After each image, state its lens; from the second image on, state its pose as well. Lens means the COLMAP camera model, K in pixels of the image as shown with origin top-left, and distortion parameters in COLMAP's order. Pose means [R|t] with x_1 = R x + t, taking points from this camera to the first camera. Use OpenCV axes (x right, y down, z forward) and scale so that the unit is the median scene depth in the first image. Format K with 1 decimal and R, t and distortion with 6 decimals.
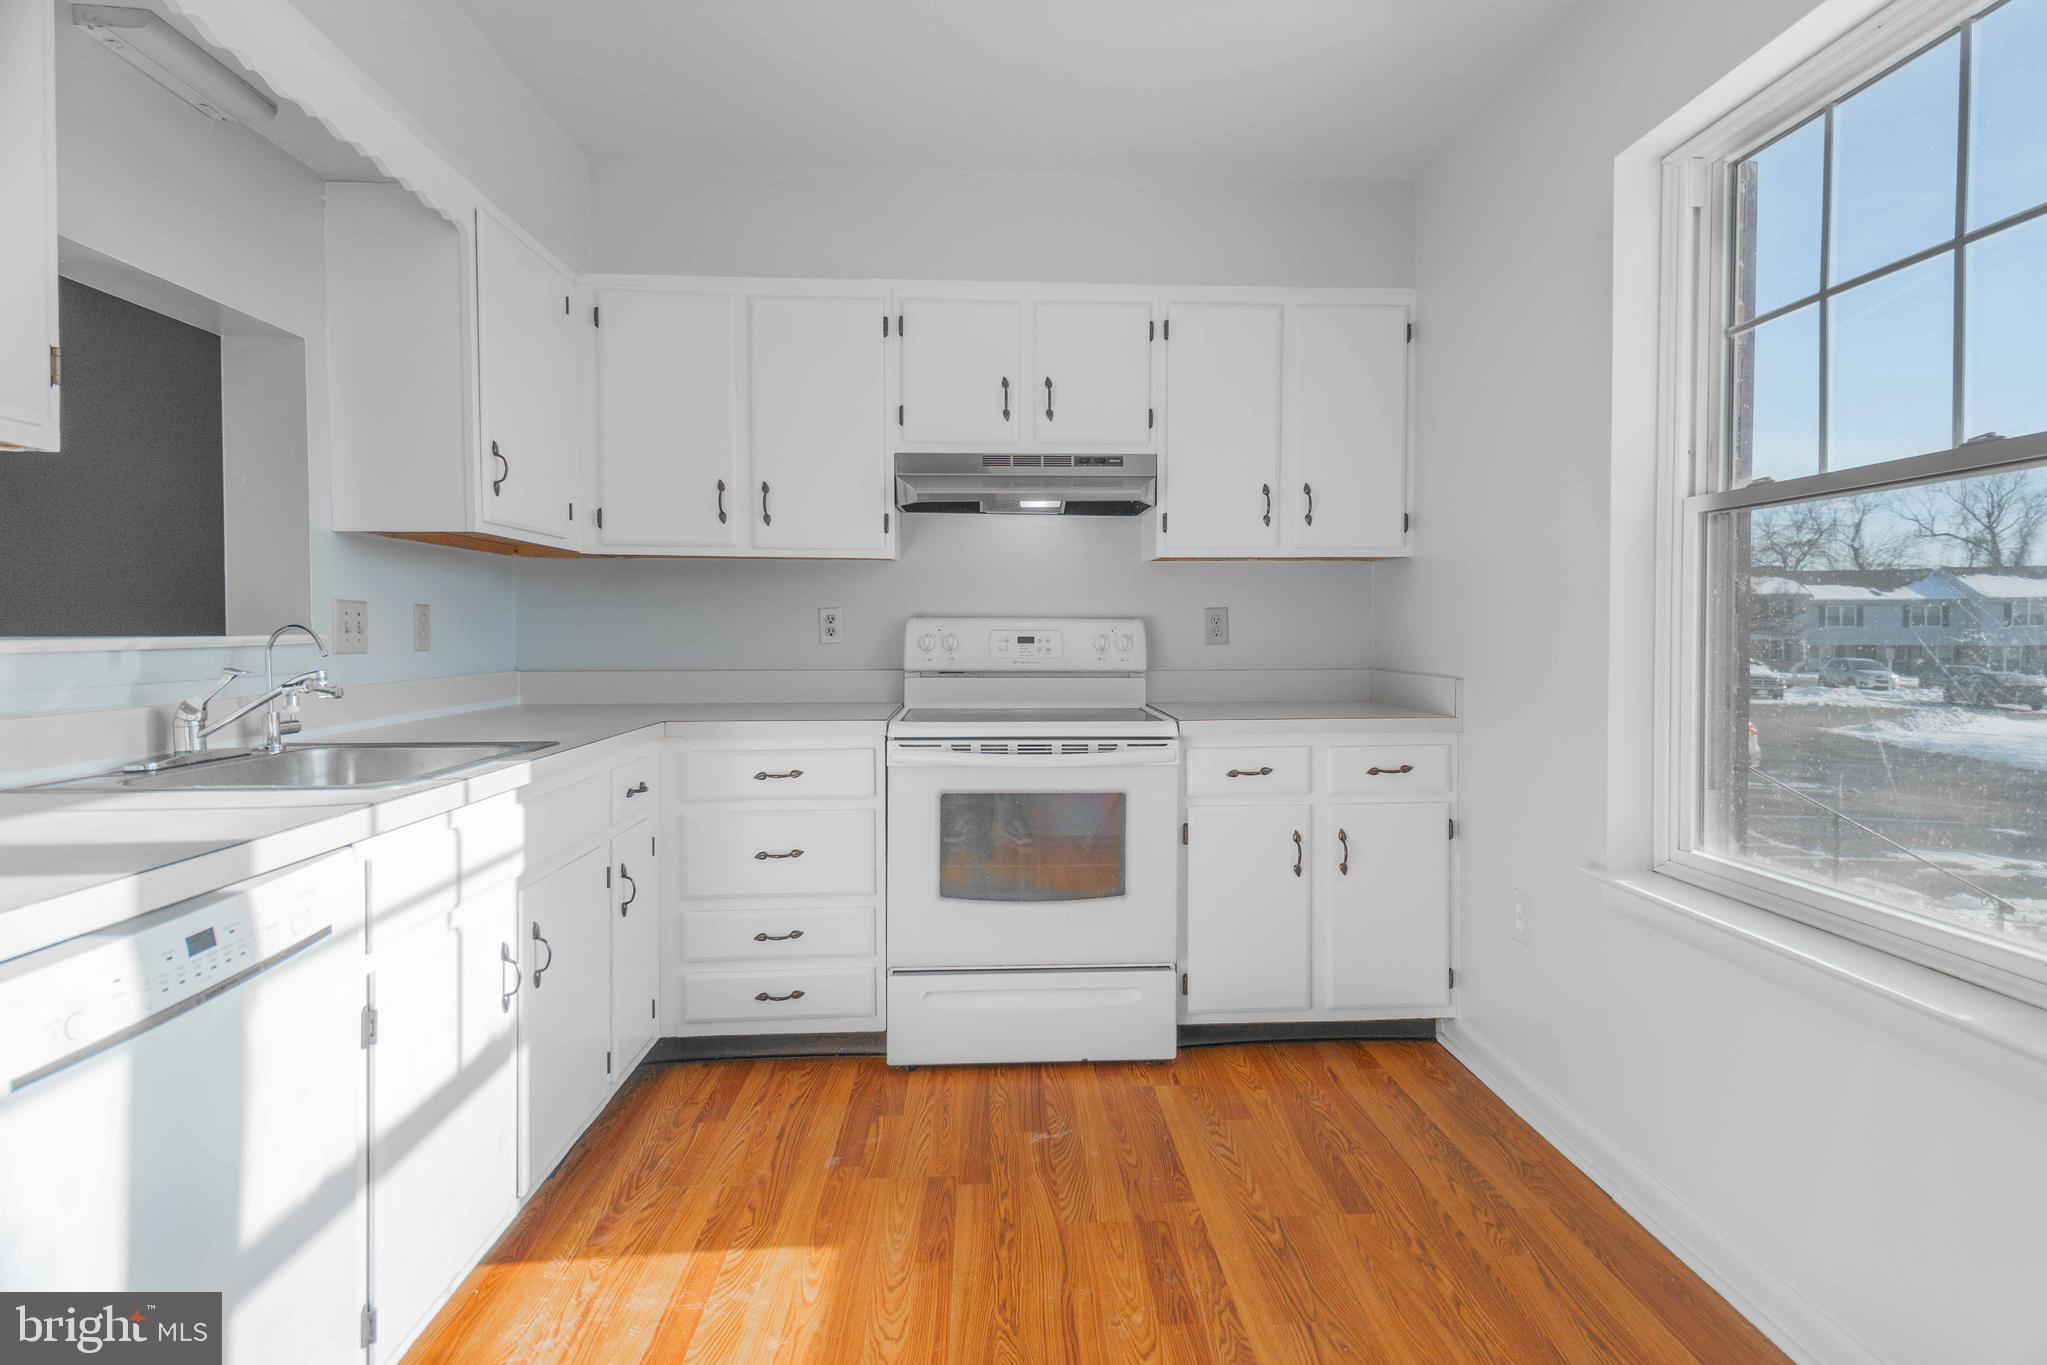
lens RADIAL K [[1043.7, 0, 1028.8], [0, 1043.7, 648.0], [0, 0, 1]] dist [0.000959, 0.000238]
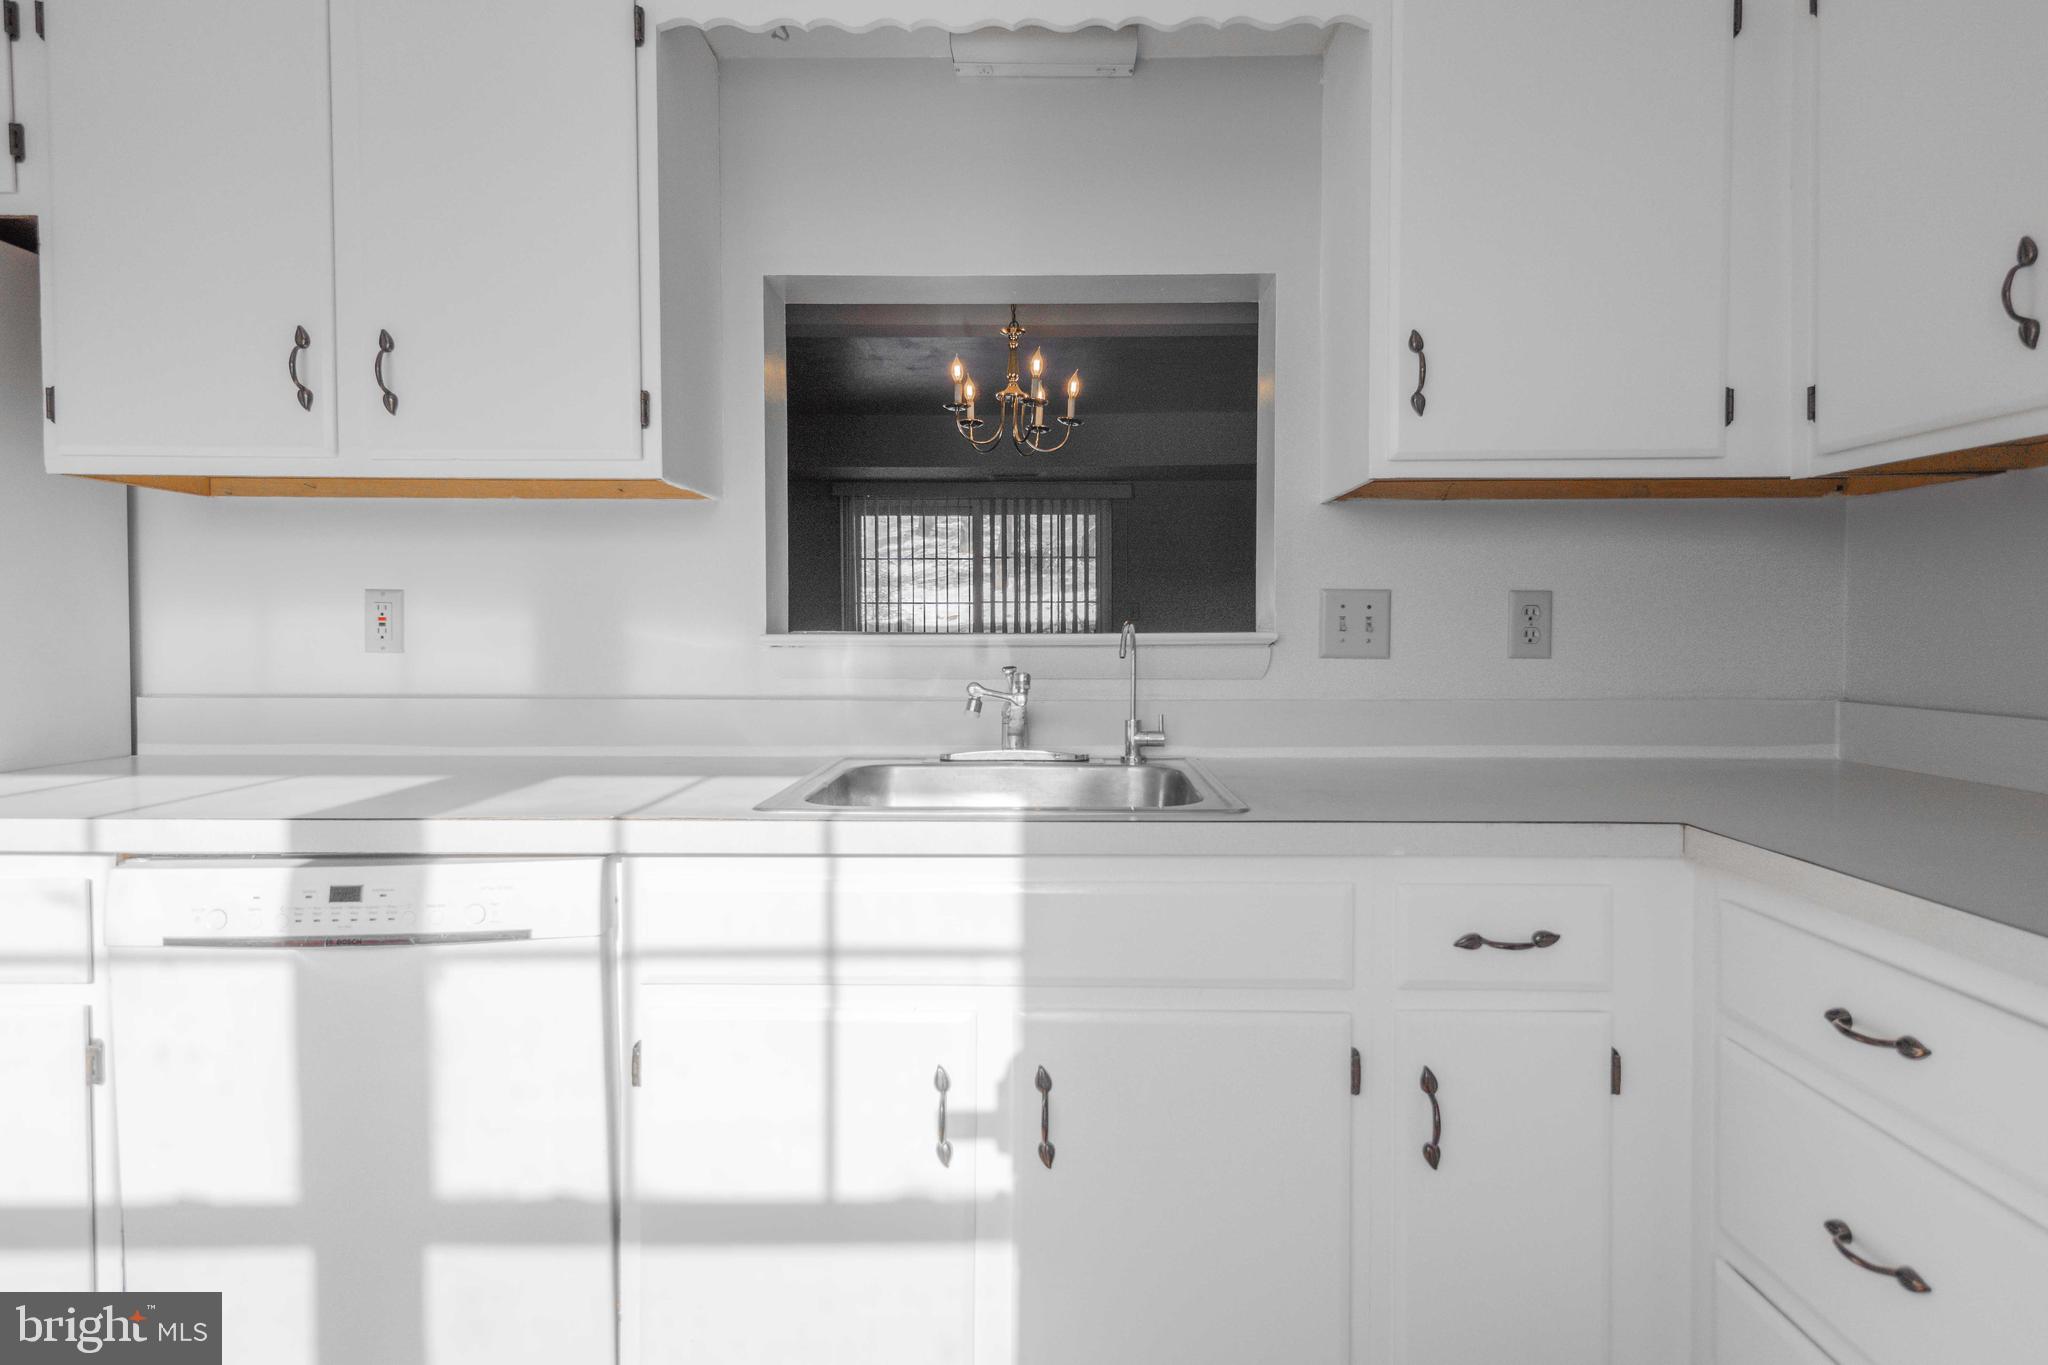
lens RADIAL K [[1070.8, 0, 1039.7], [0, 1070.8, 657.4], [0, 0, 1]] dist [0.016865, -0.002765]
pose [[-0.053067, 0.018813, -0.998414, 0.301606], [-0.016906, 0.999662, 0.019735, -0.013110], [0.998448, 0.017926, -0.052731, 1.576399]]
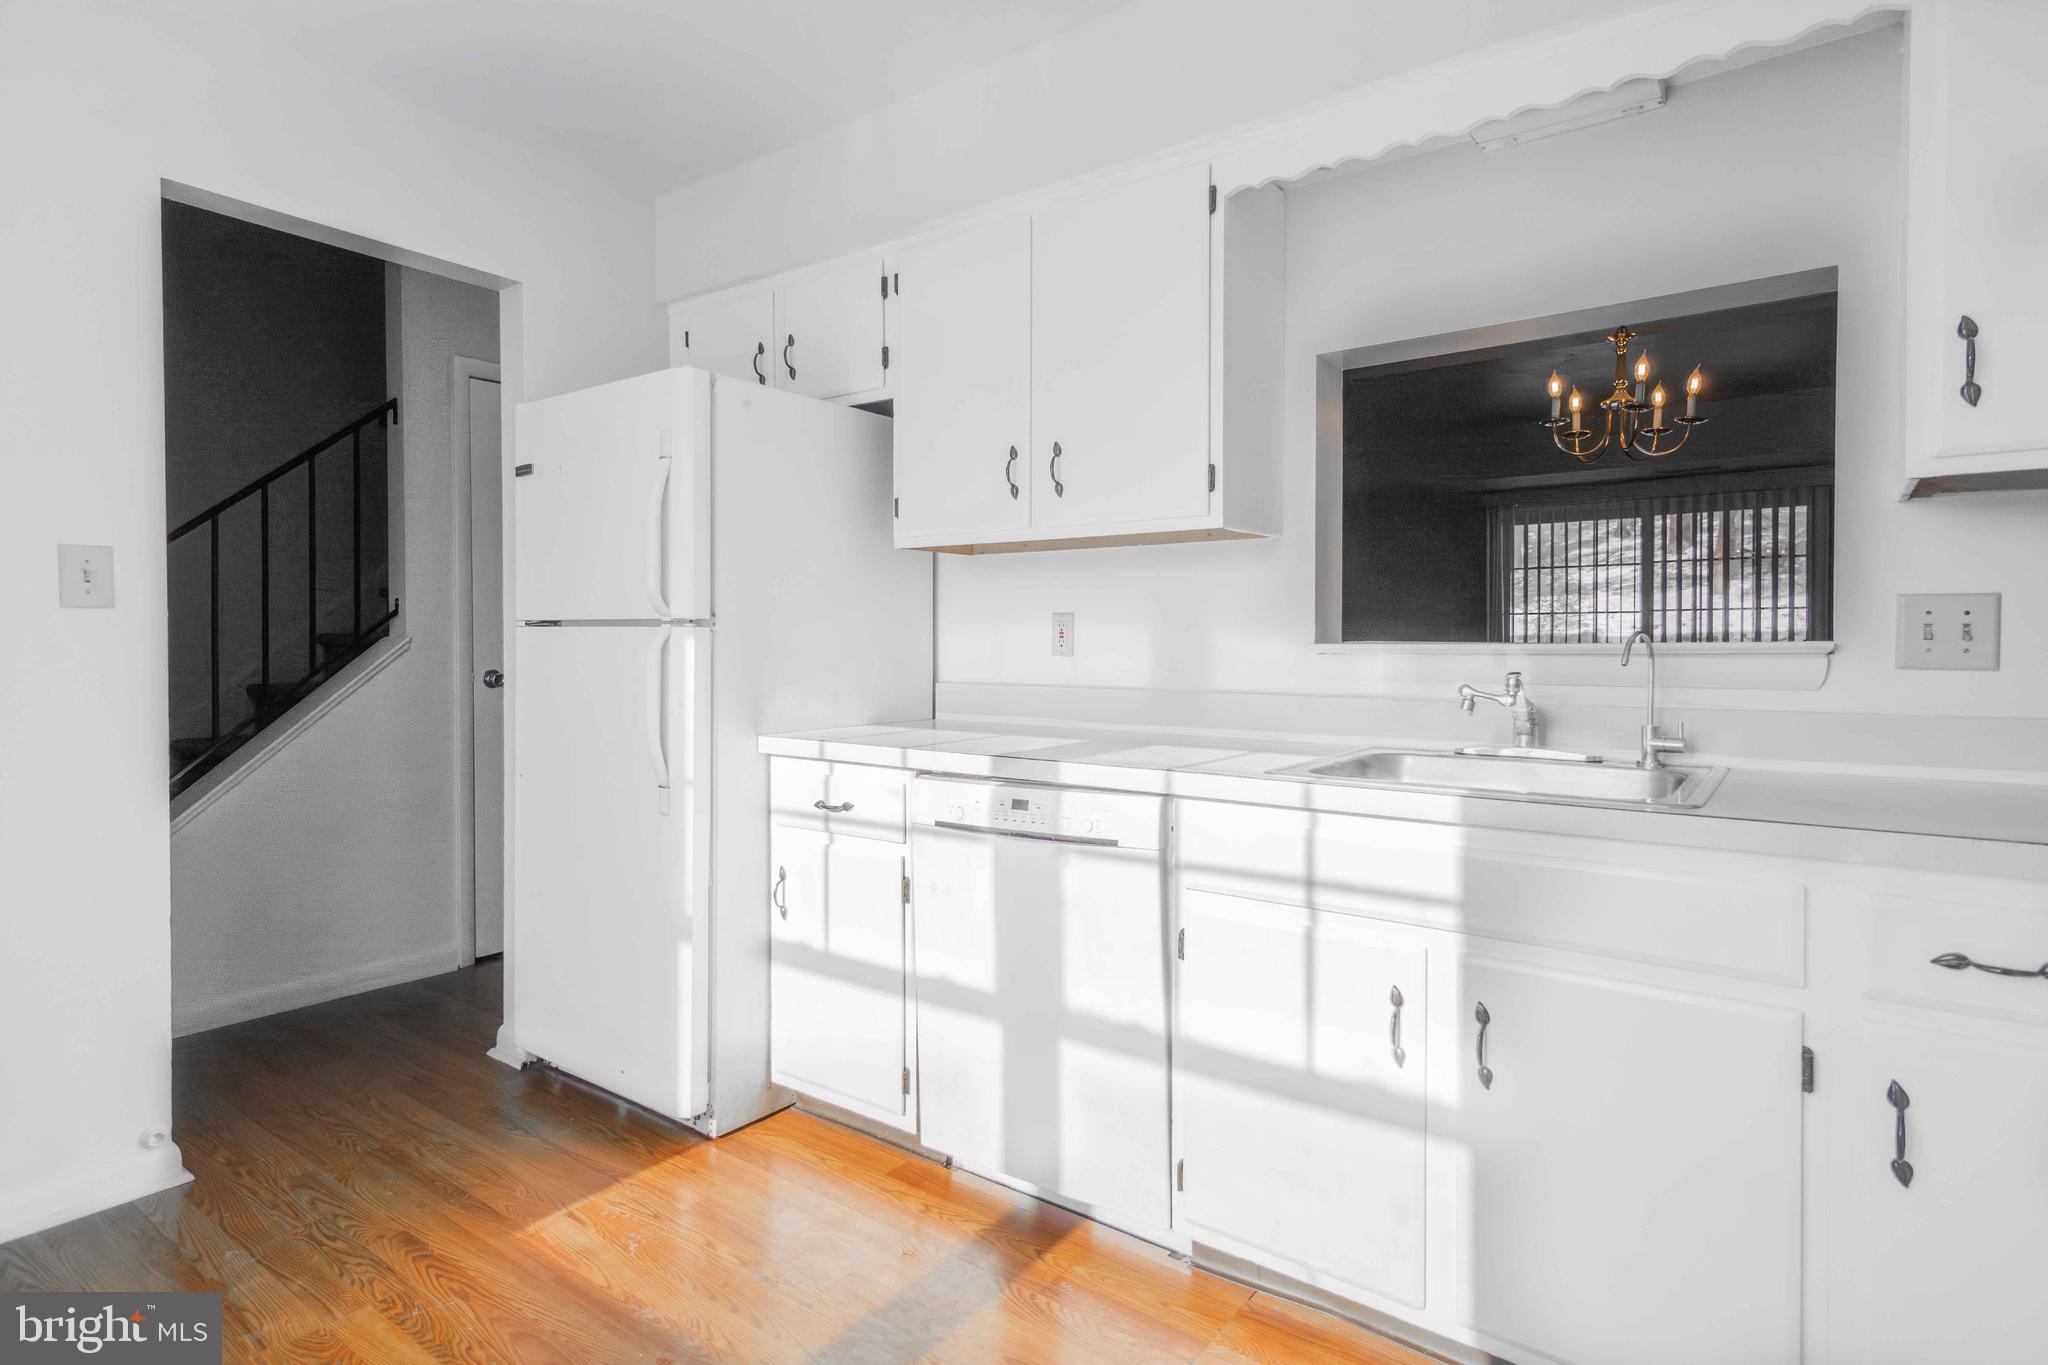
lens RADIAL K [[1070.8, 0, 1039.7], [0, 1070.8, 657.4], [0, 0, 1]] dist [0.016865, -0.002765]
pose [[-0.627575, 0.004801, -0.778541, 0.570197], [-0.016000, 0.999690, 0.019062, -0.013550], [0.778391, 0.024419, -0.627304, 1.911939]]
